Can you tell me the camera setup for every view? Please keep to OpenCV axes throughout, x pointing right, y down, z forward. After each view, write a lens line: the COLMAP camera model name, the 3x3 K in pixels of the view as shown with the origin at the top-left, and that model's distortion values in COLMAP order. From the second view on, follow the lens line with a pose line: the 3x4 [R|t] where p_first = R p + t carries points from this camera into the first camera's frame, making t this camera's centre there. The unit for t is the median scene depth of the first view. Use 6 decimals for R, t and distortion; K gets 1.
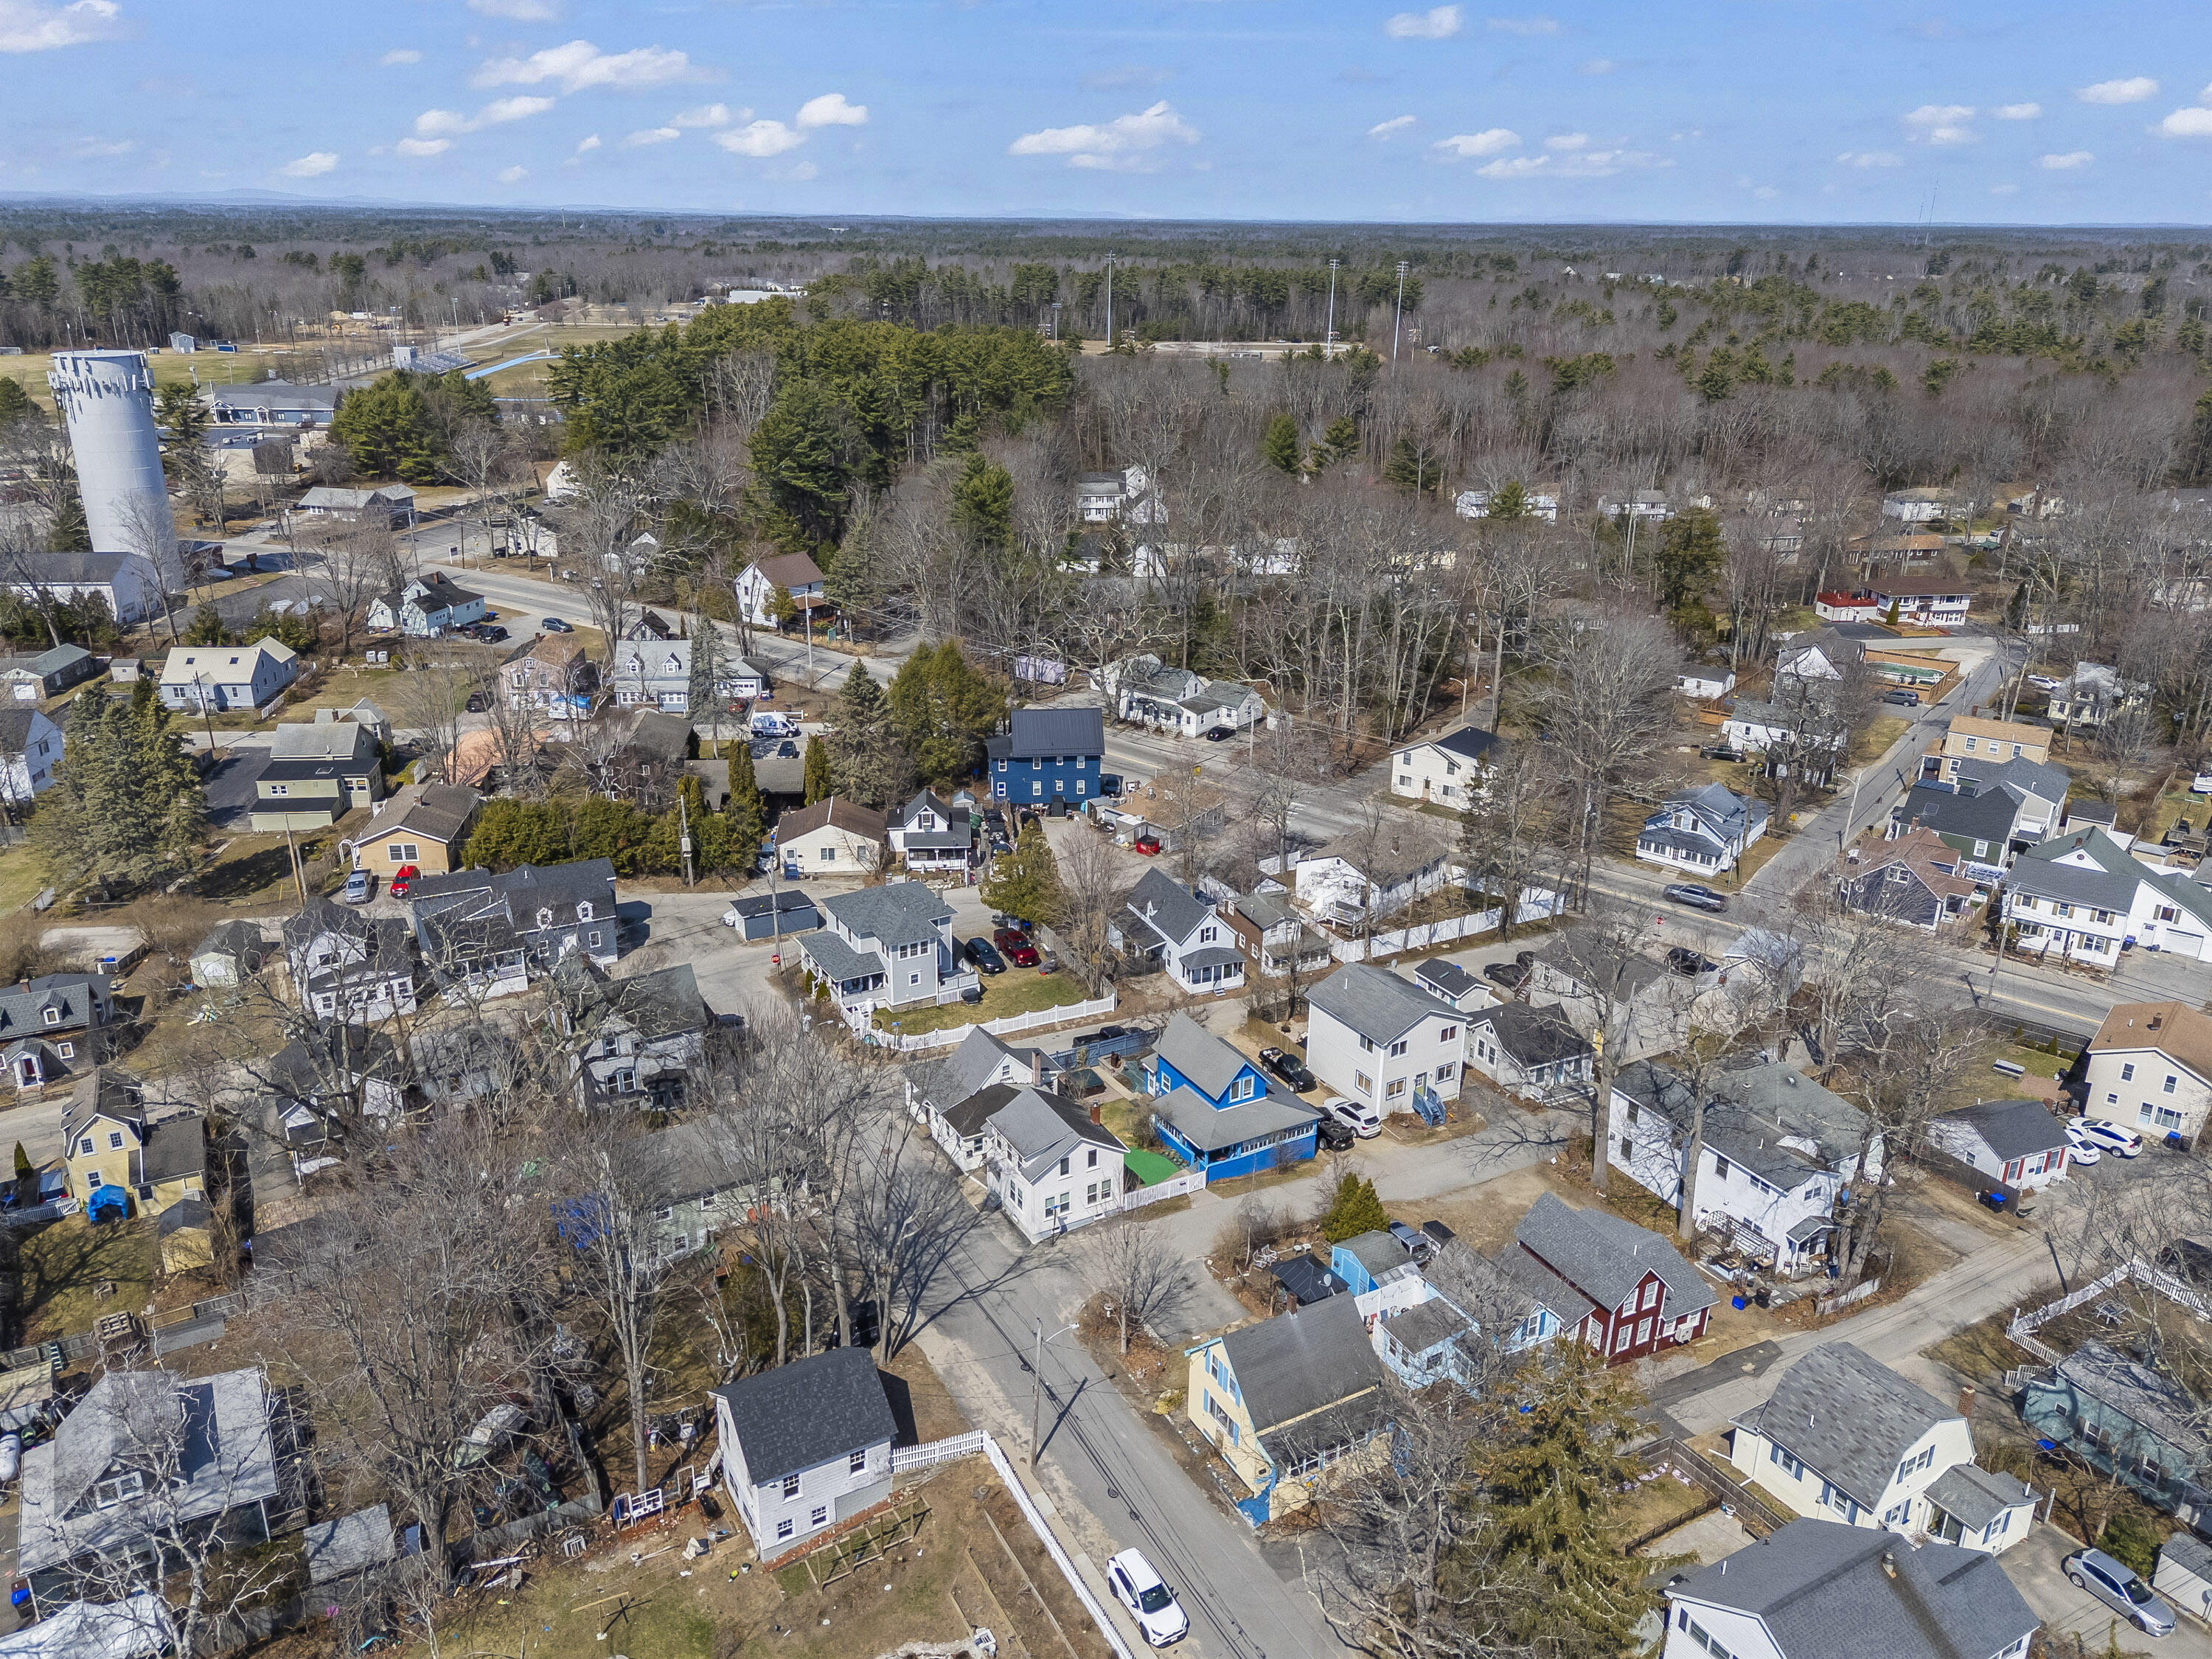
lens RADIAL K [[1620.0, 0, 1097.8], [0, 1620.0, 812.4], [0, 0, 1]] dist [0.084106, -0.075541]
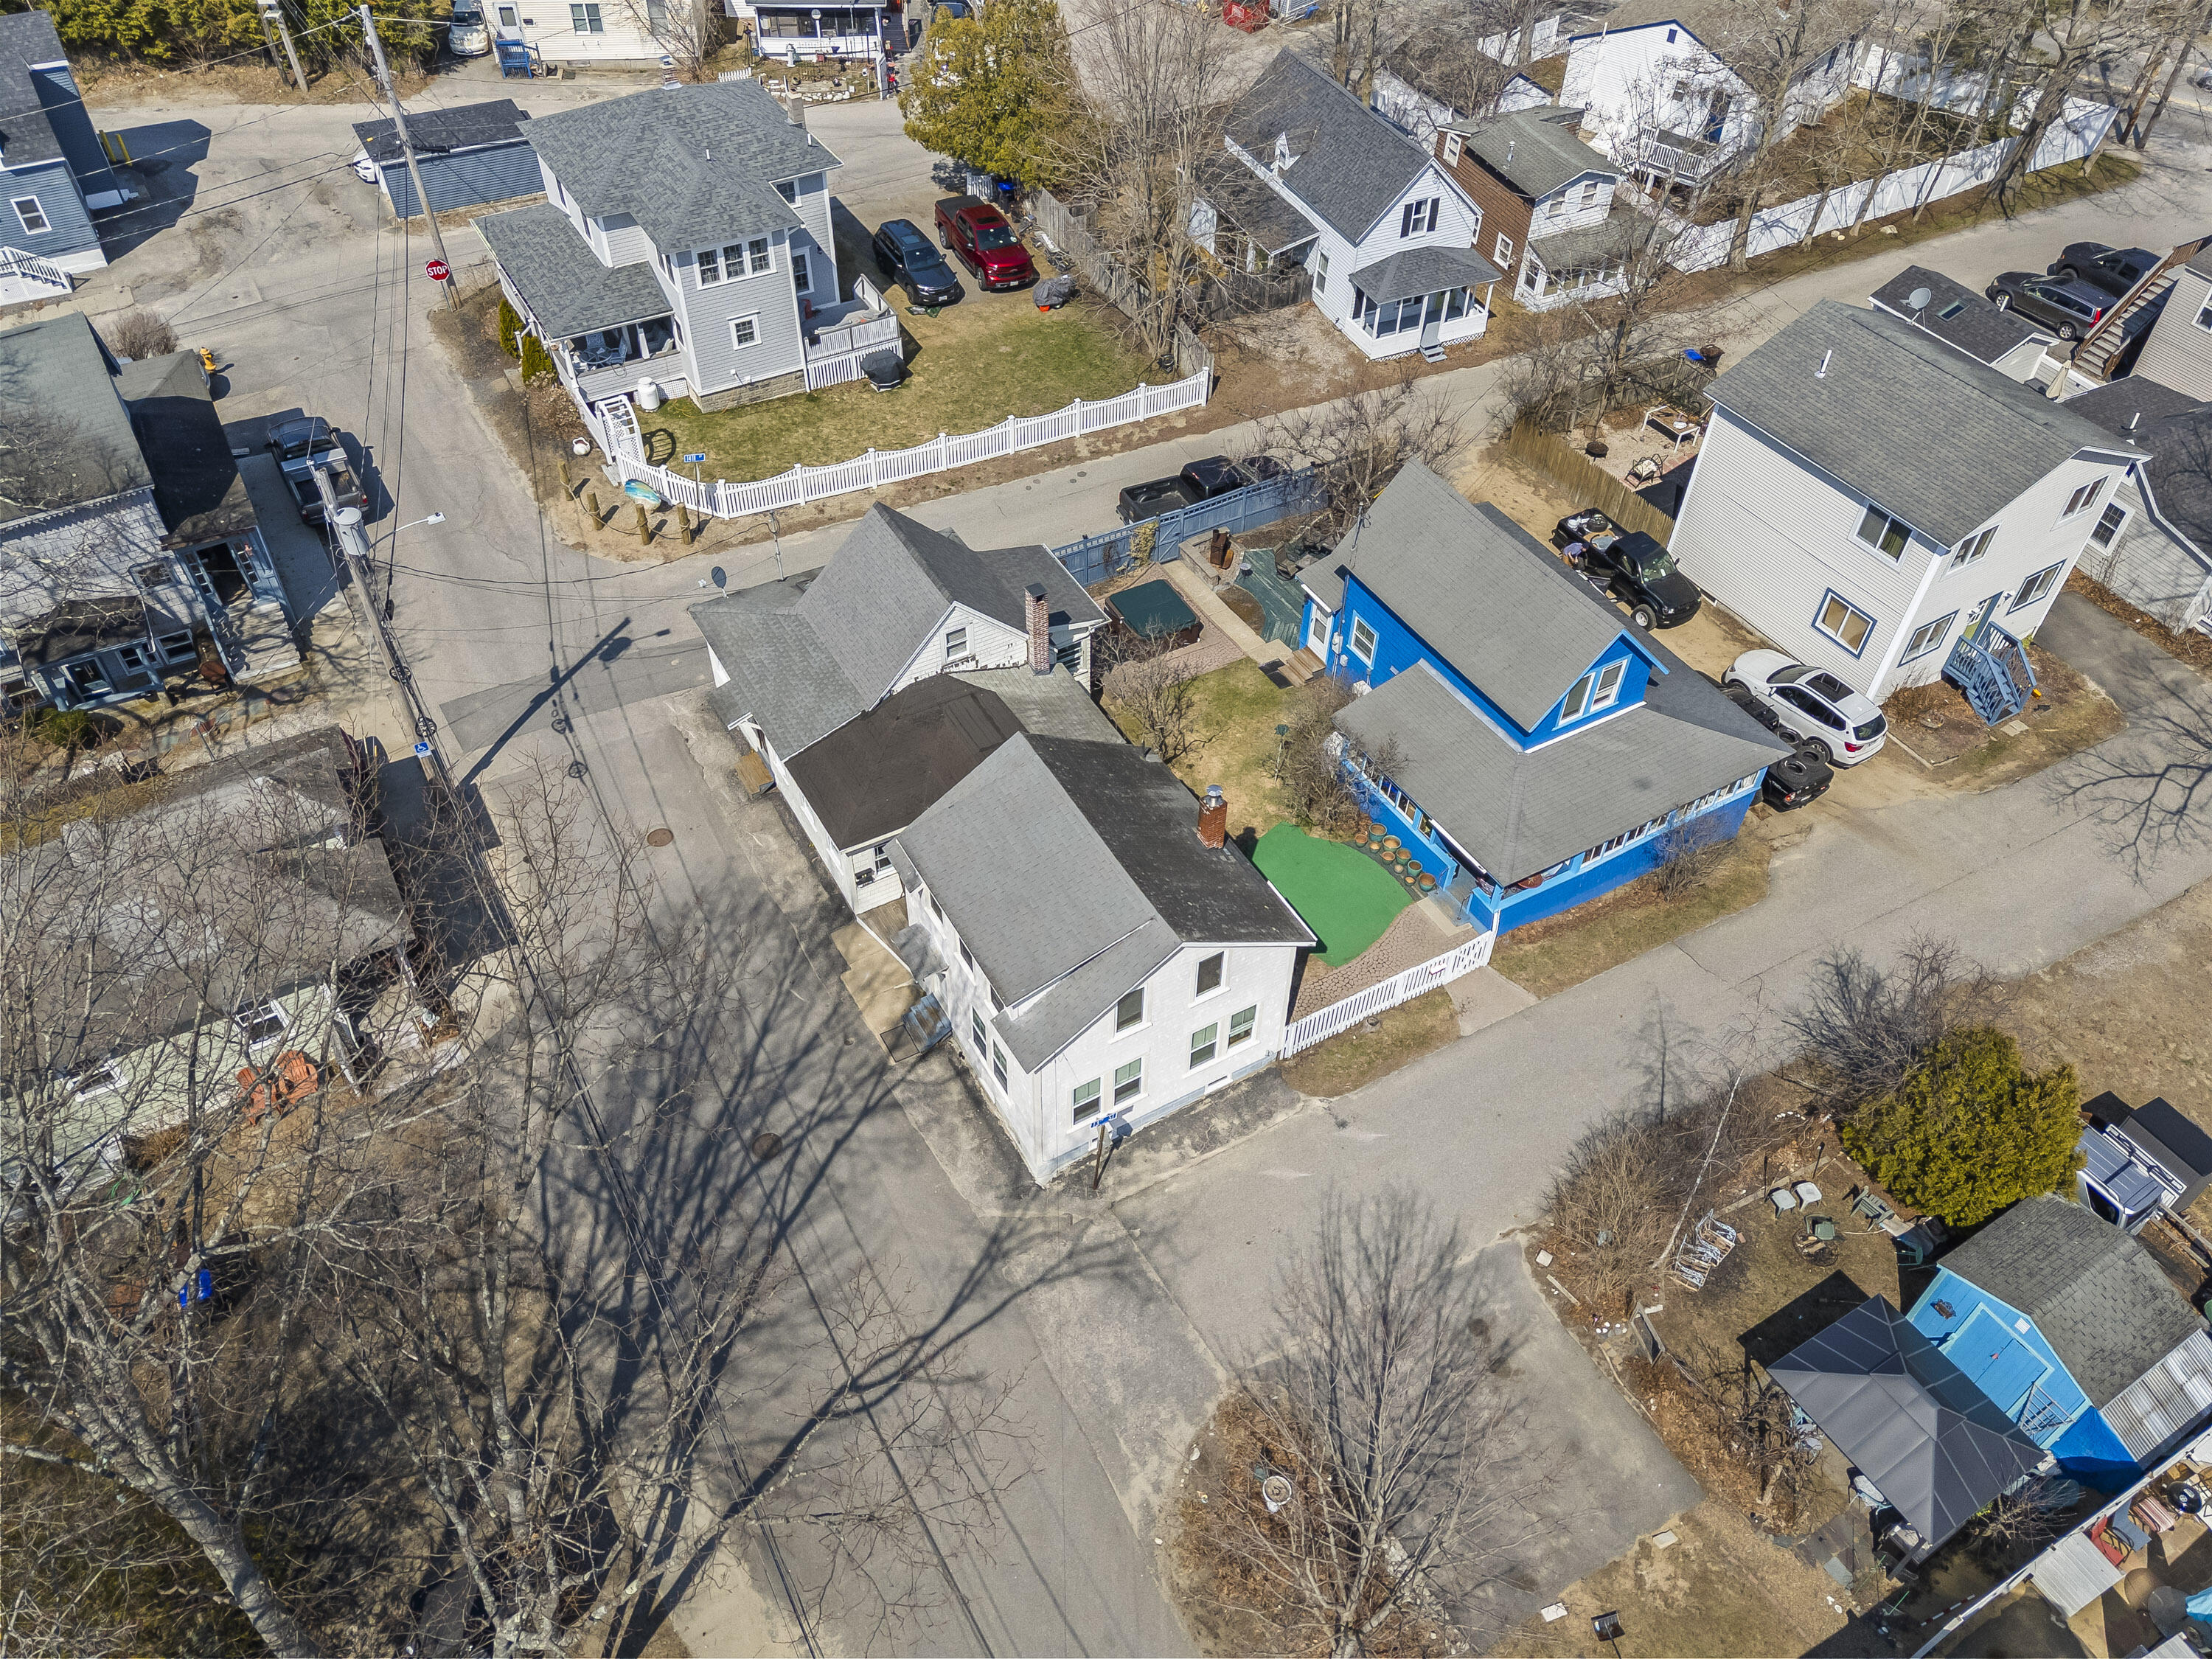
lens RADIAL K [[1620.0, 0, 1097.8], [0, 1620.0, 812.4], [0, 0, 1]] dist [0.084106, -0.075541]
pose [[0.999989, -0.000166, 0.004649, -0.021181], [-0.001888, 0.898841, 0.438271, 0.026118], [-0.004252, -0.438275, 0.898831, 0.535752]]
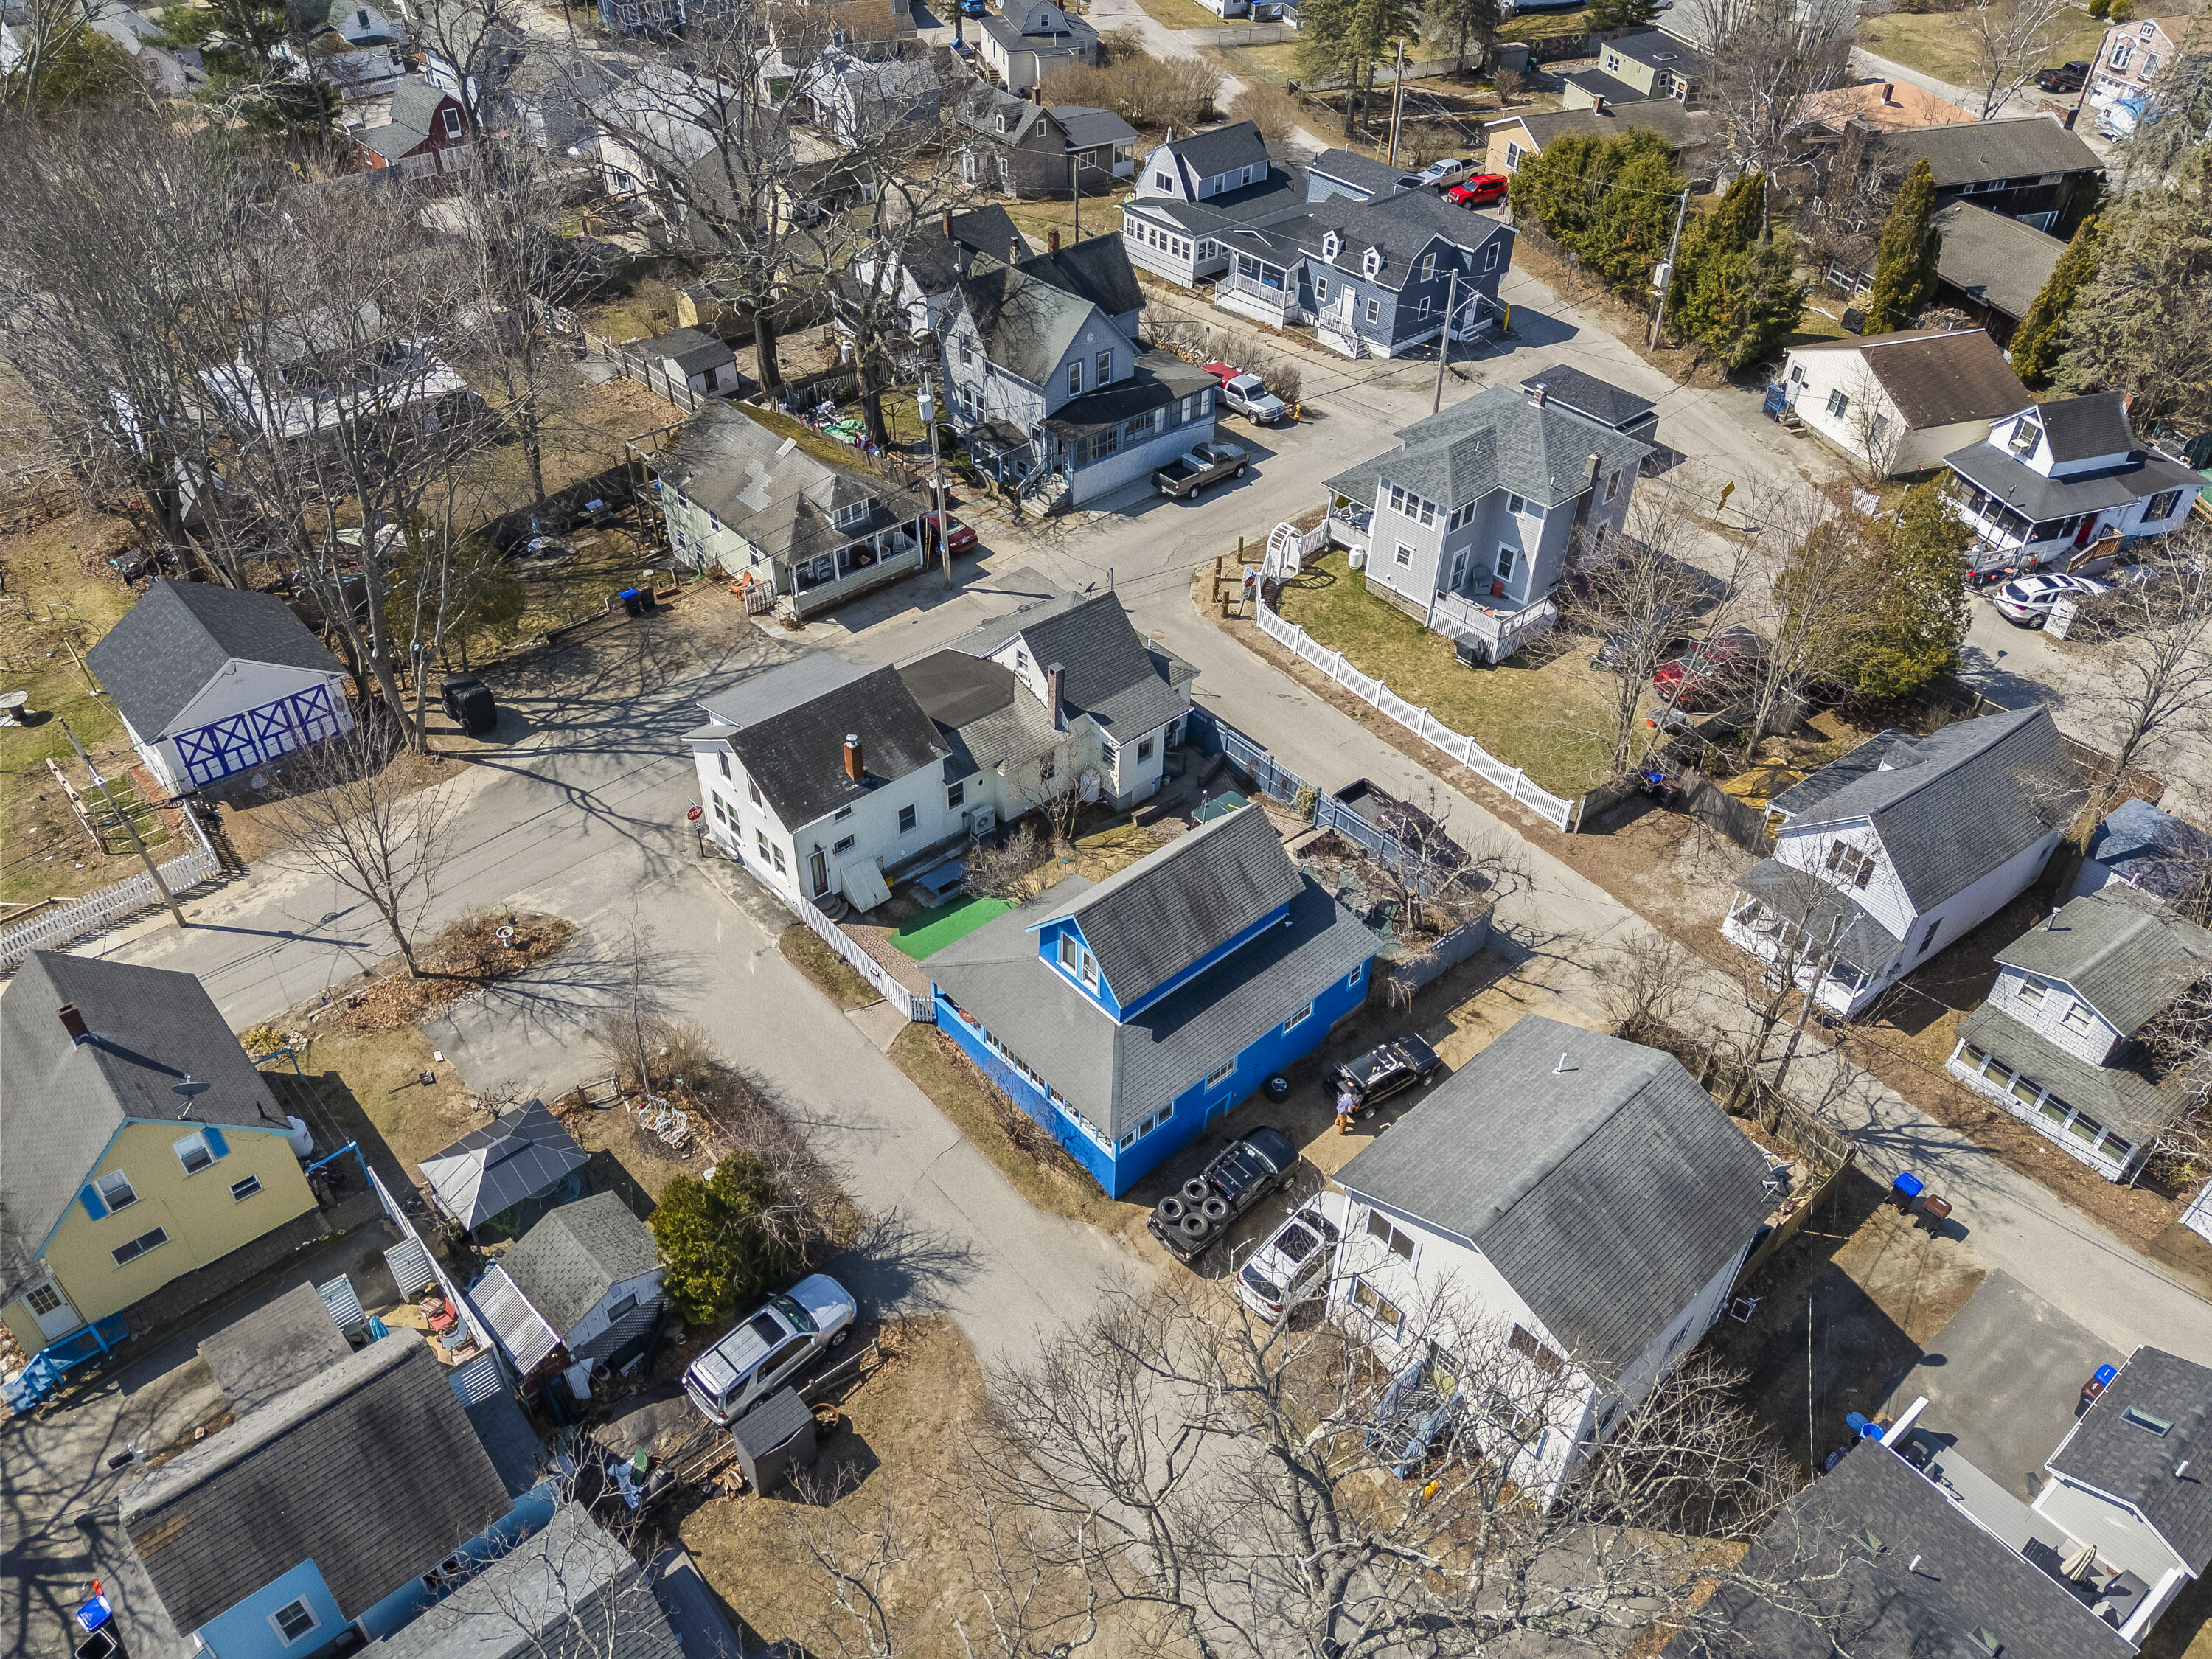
lens RADIAL K [[1620.0, 0, 1097.8], [0, 1620.0, 812.4], [0, 0, 1]] dist [0.084106, -0.075541]
pose [[0.214420, 0.617926, -0.756433, 0.336485], [-0.348113, 0.771936, 0.531914, -0.090149], [0.912601, 0.149271, 0.380626, 0.672750]]
